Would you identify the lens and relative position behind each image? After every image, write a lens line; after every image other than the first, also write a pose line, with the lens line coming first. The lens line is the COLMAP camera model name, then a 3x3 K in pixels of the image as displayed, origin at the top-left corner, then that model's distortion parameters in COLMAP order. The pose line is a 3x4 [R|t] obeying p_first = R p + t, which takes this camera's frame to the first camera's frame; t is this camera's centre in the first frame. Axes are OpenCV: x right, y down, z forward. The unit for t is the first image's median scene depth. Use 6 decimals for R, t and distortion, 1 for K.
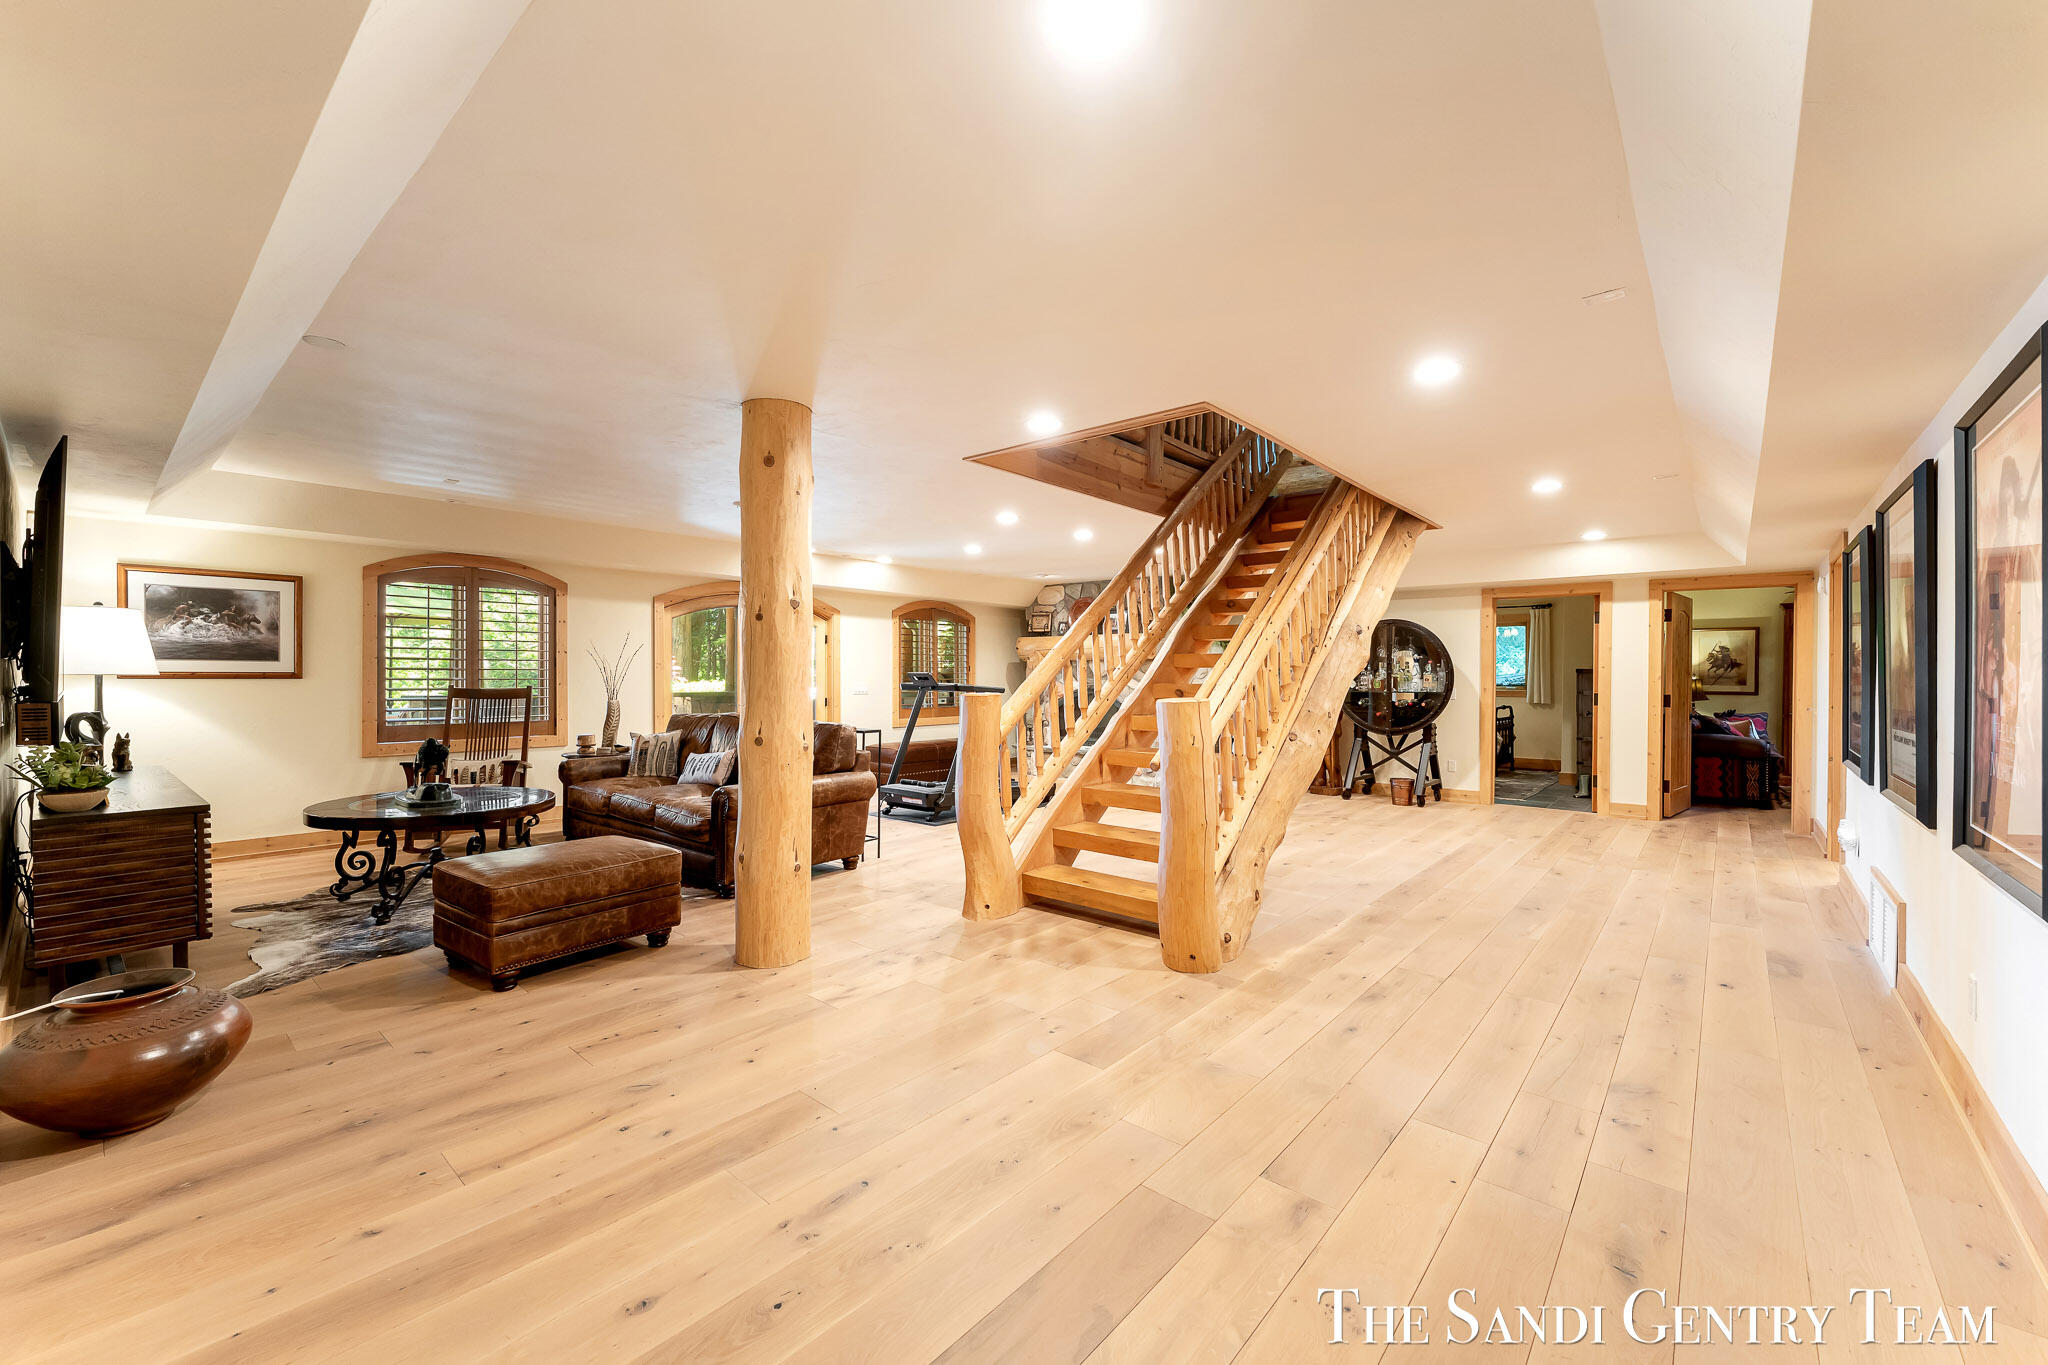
lens RADIAL K [[822.2, 0, 1013.6], [0, 822.2, 676.5], [0, 0, 1]] dist [-0.001112, 0.000132]
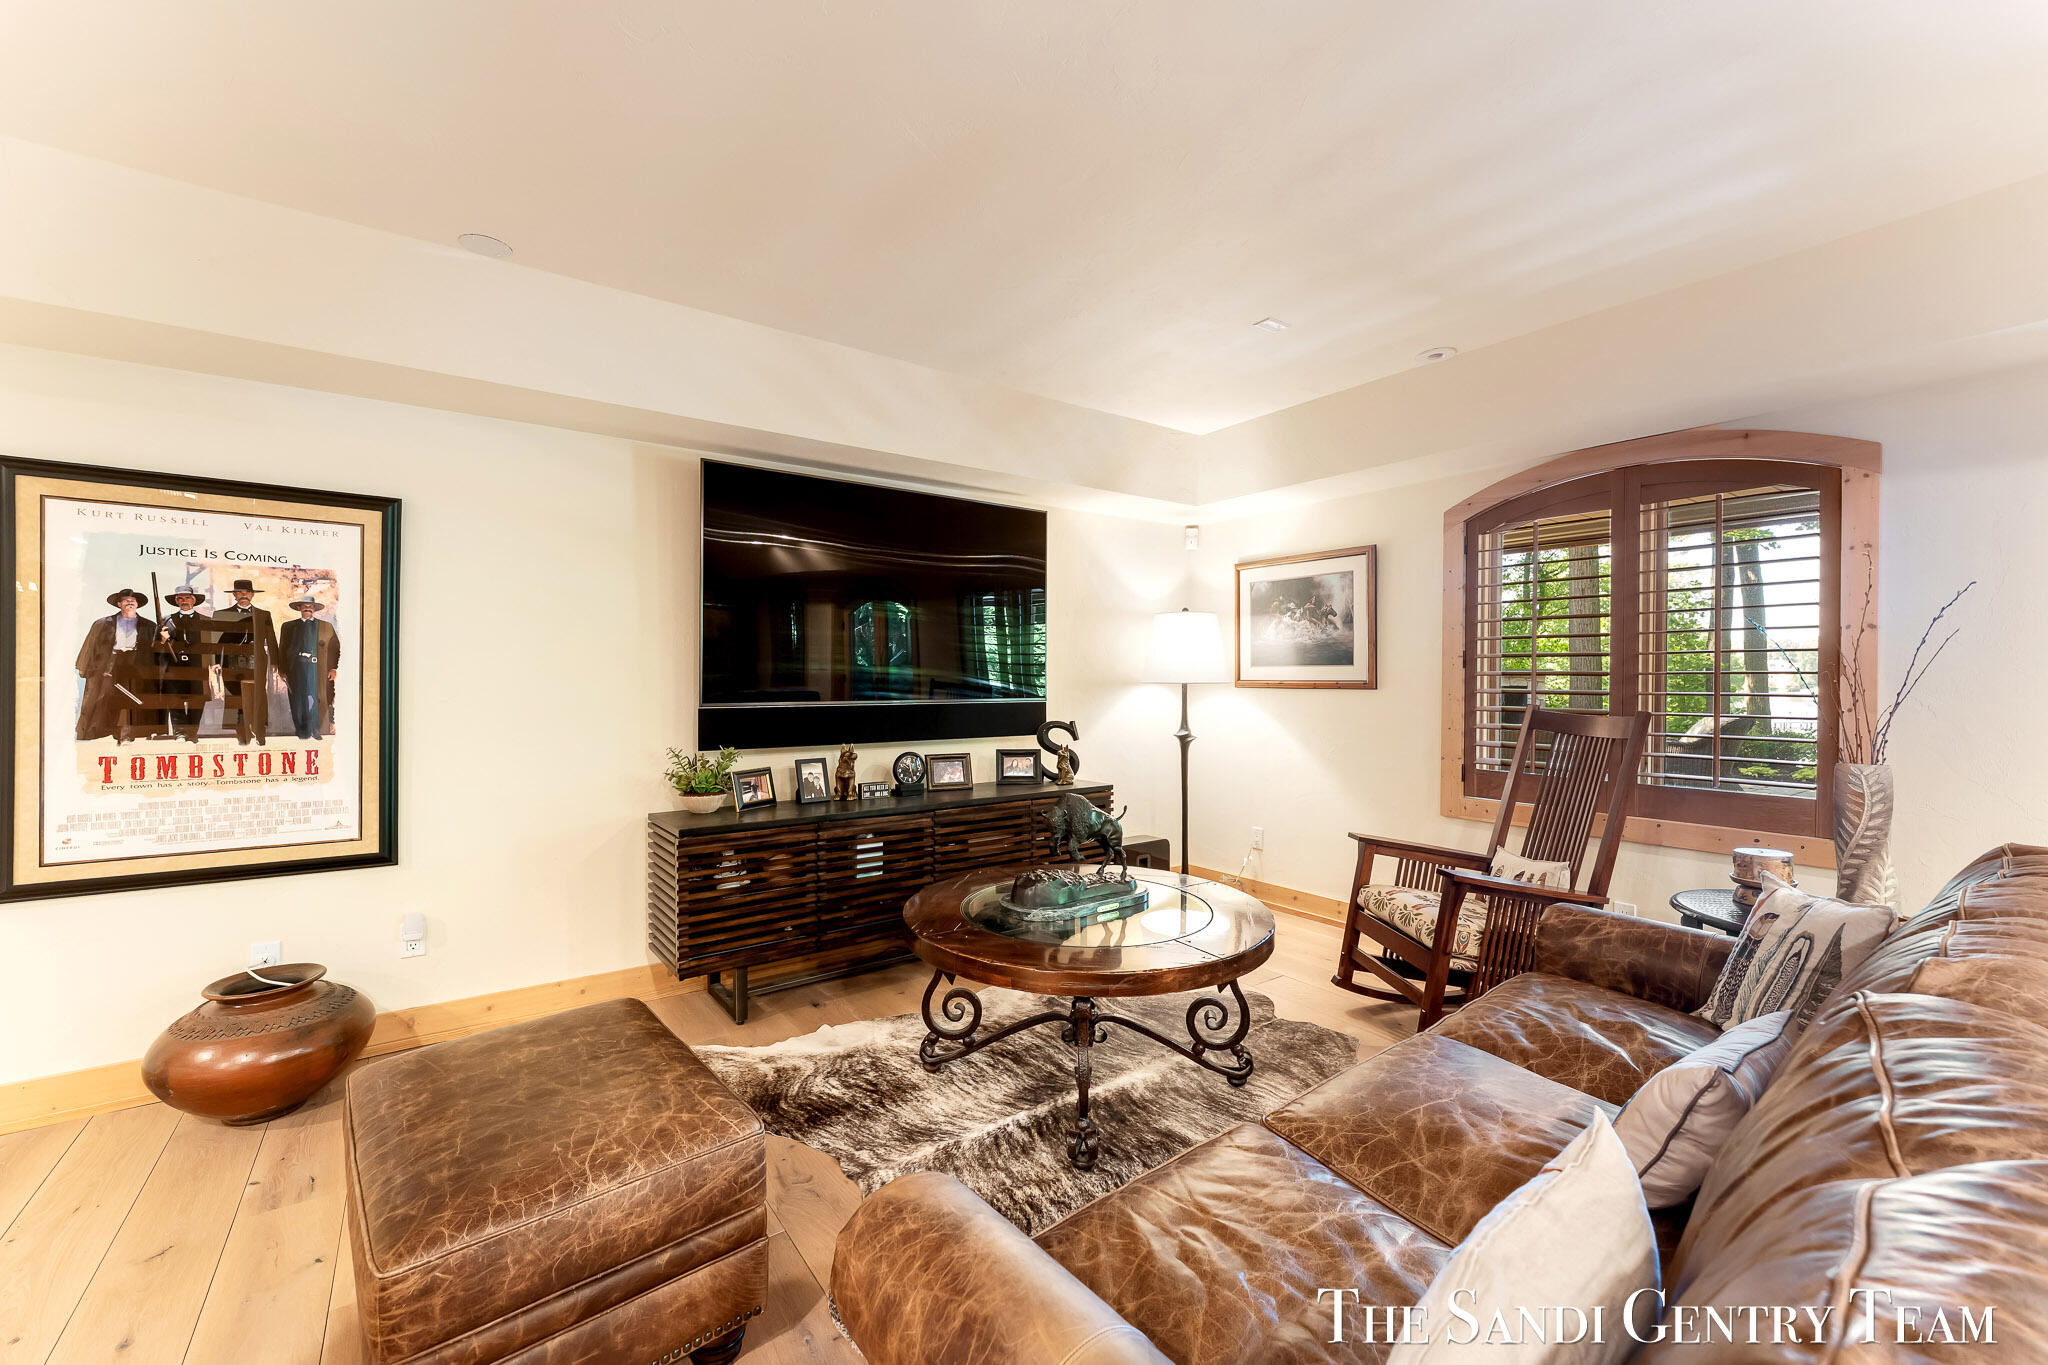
lens RADIAL K [[822.2, 0, 1021.9], [0, 822.2, 684.3], [0, 0, 1]] dist [-0.001112, 0.000132]
pose [[-0.223615, 0.003407, -0.974672, -0.121779], [-0.006049, 0.999970, 0.004883, -0.004134], [0.974659, 0.006988, -0.223587, 0.946031]]
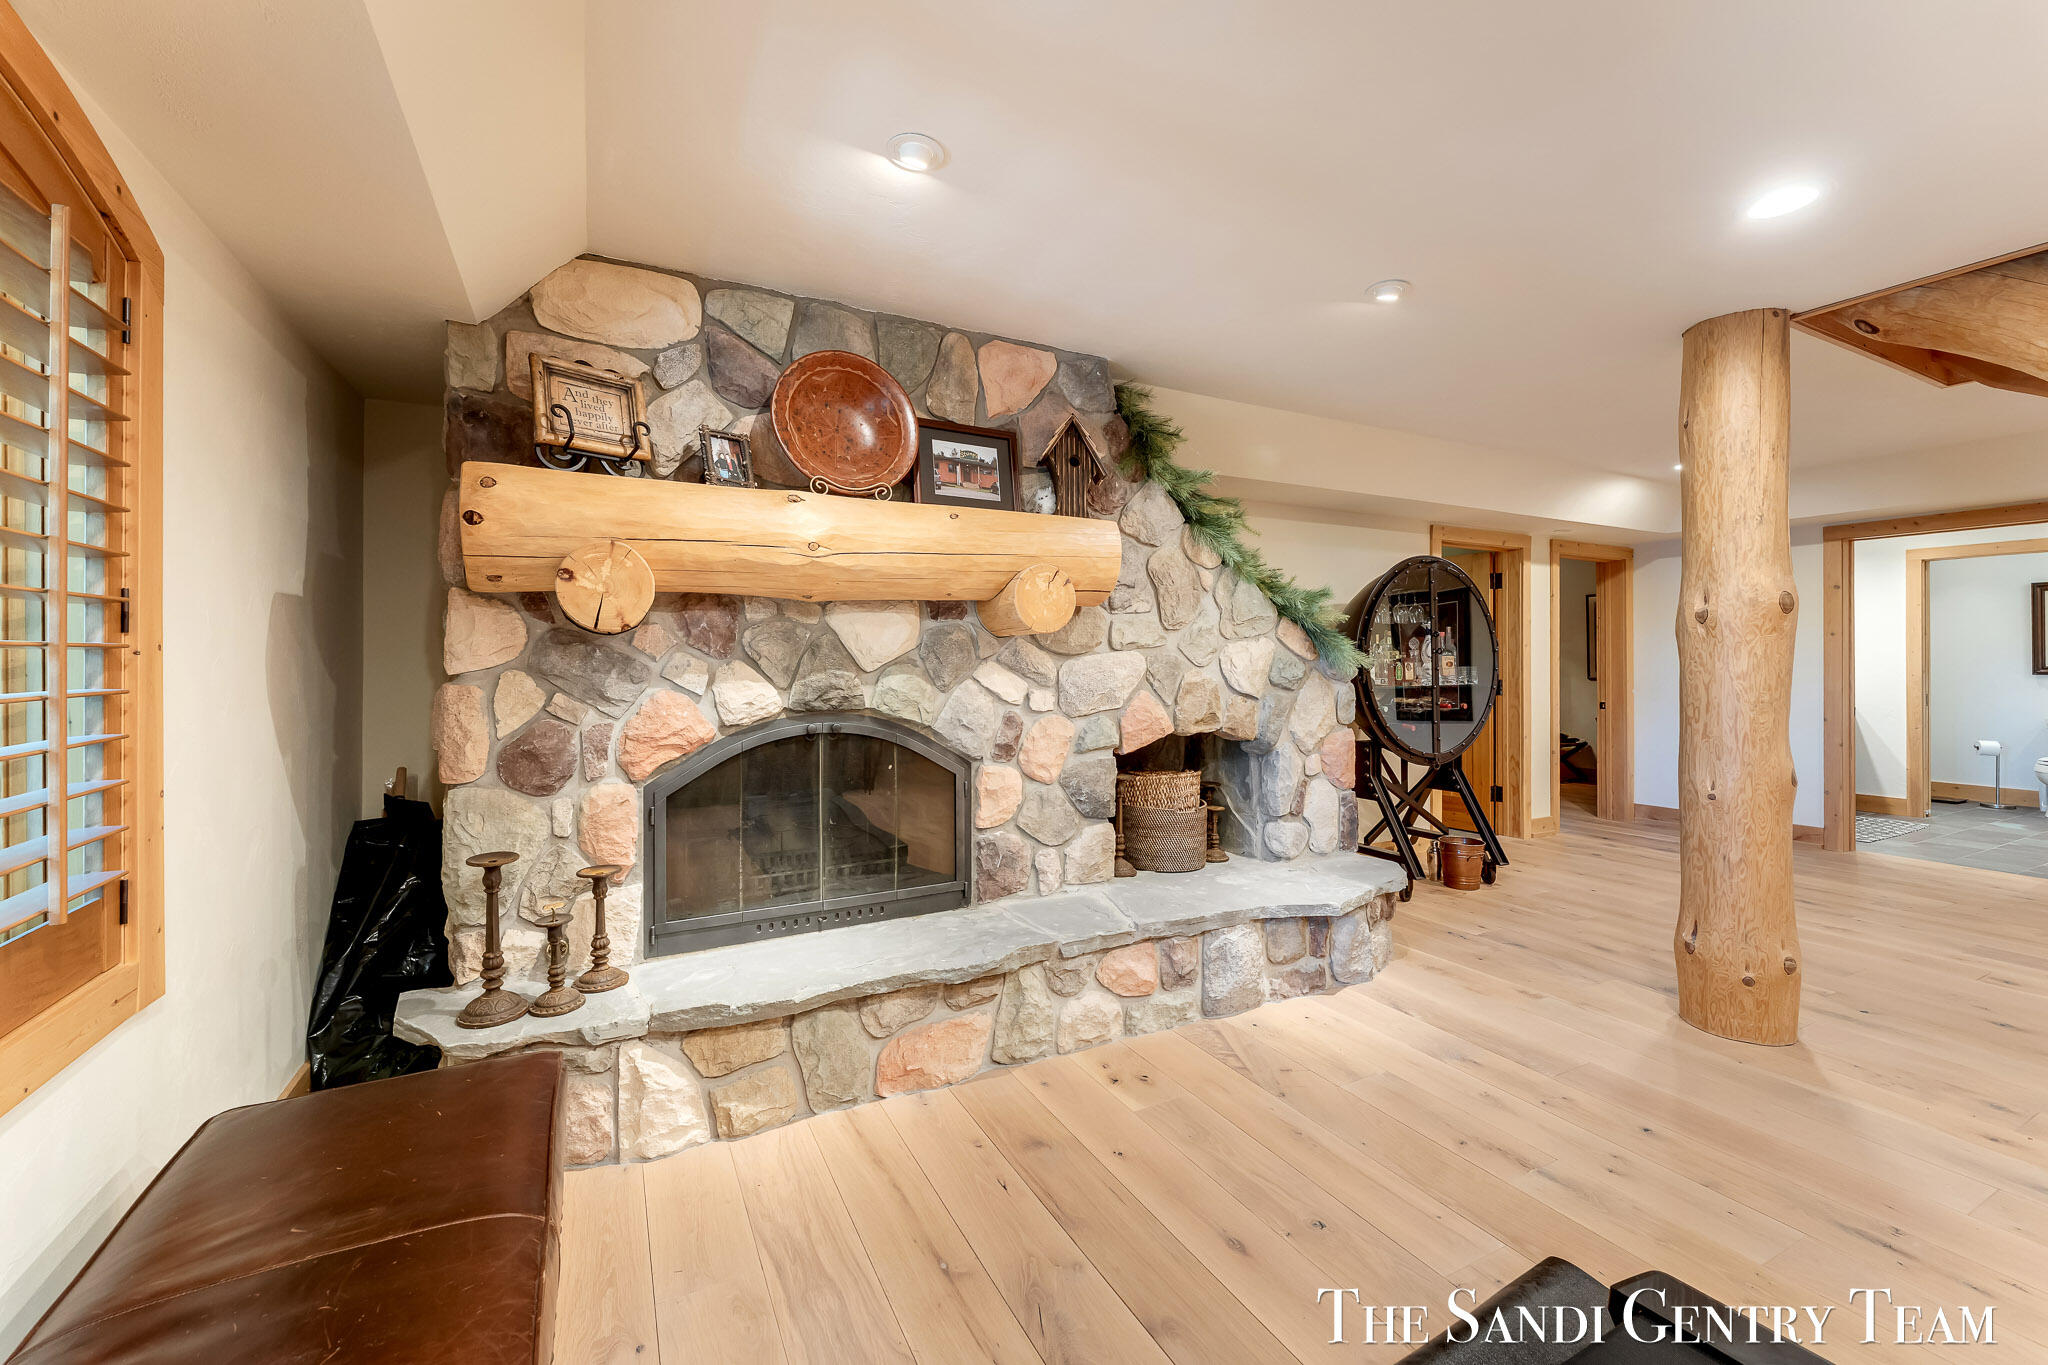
lens RADIAL K [[822.2, 0, 1030.2], [0, 822.2, 662.1], [0, 0, 1]] dist [-0.001112, 0.000132]
pose [[0.362420, -0.008602, 0.931975, -0.260520], [0.000946, 0.999960, 0.008862, -0.002632], [-0.932015, -0.002330, 0.362413, 1.662747]]
